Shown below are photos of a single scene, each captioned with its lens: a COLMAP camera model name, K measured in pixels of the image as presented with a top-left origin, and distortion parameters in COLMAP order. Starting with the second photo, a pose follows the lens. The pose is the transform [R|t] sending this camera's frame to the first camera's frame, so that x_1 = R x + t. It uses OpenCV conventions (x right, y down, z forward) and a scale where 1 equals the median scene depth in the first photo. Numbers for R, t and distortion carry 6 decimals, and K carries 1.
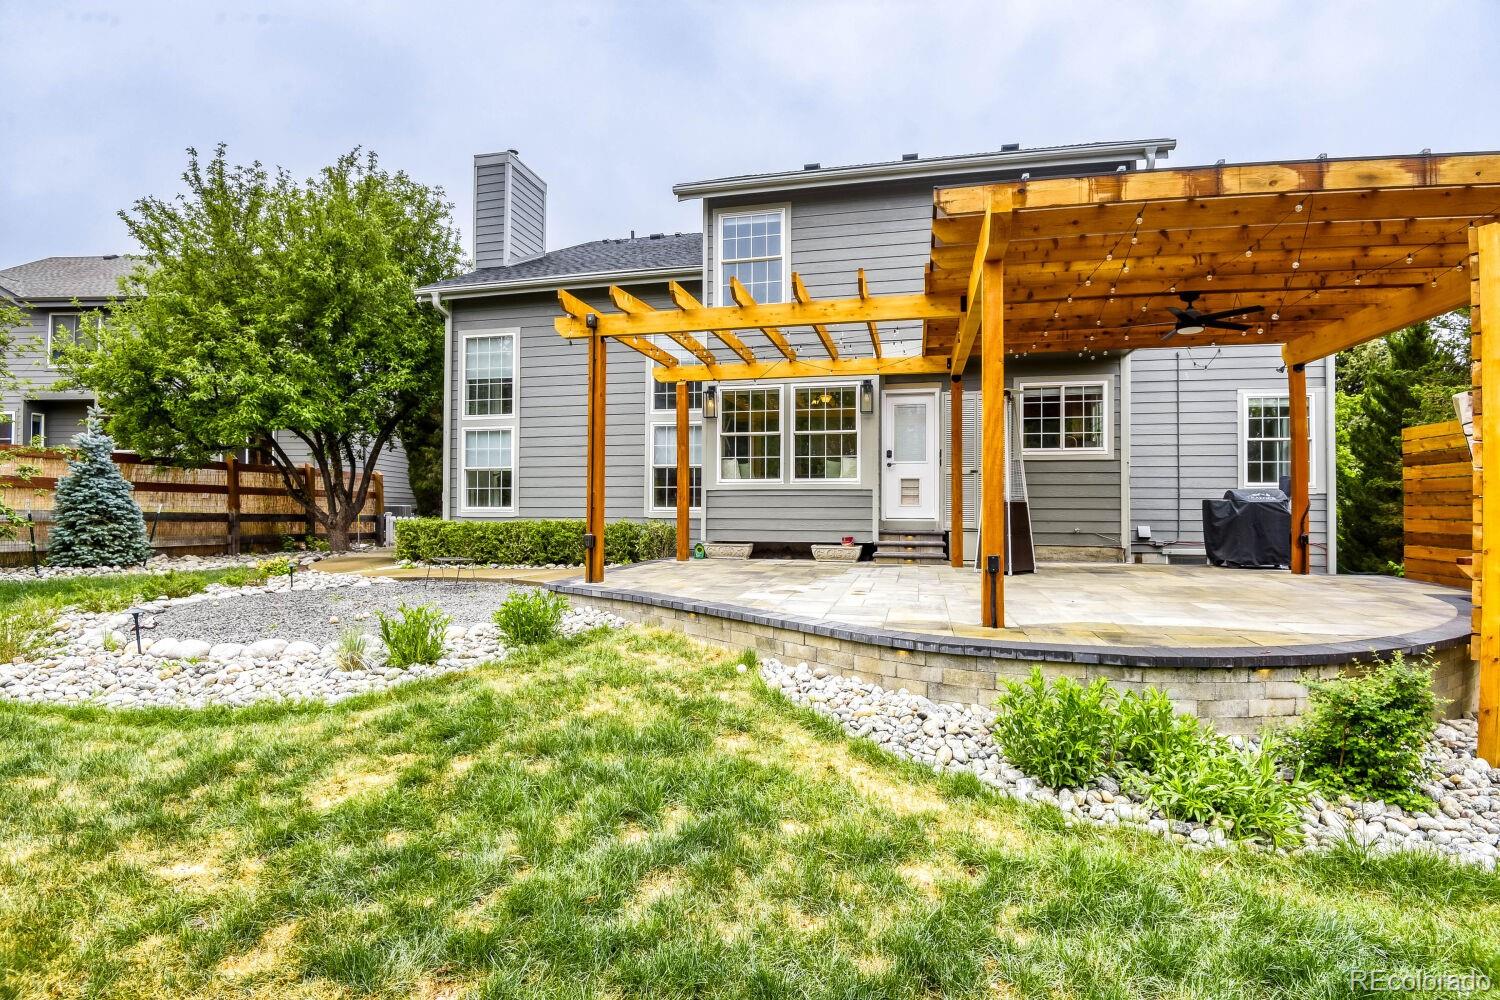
lens RADIAL K [[692.5, 0, 758.5], [0, 692.5, 502.8], [0, 0, 1]] dist [-0.002258, -0.000447]
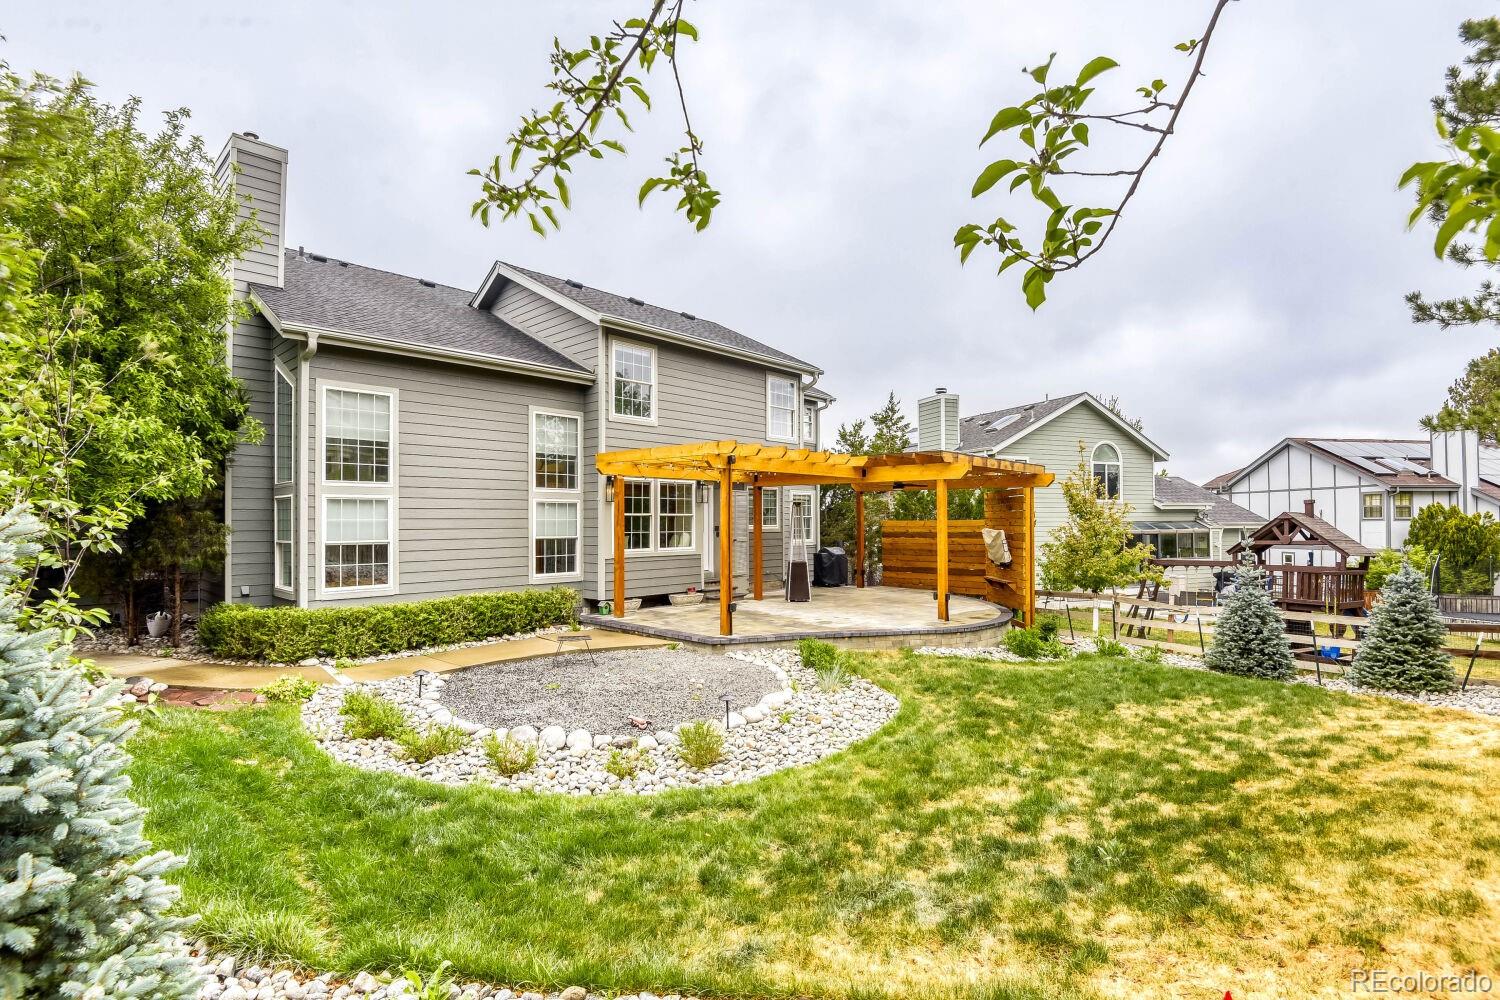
lens RADIAL K [[692.5, 0, 758.5], [0, 692.5, 502.8], [0, 0, 1]] dist [-0.002258, -0.000447]
pose [[0.501154, 0.021429, 0.865093, -0.951146], [-0.001121, 0.999709, -0.024114, -0.083877], [-0.865357, 0.011115, 0.501032, 0.128492]]
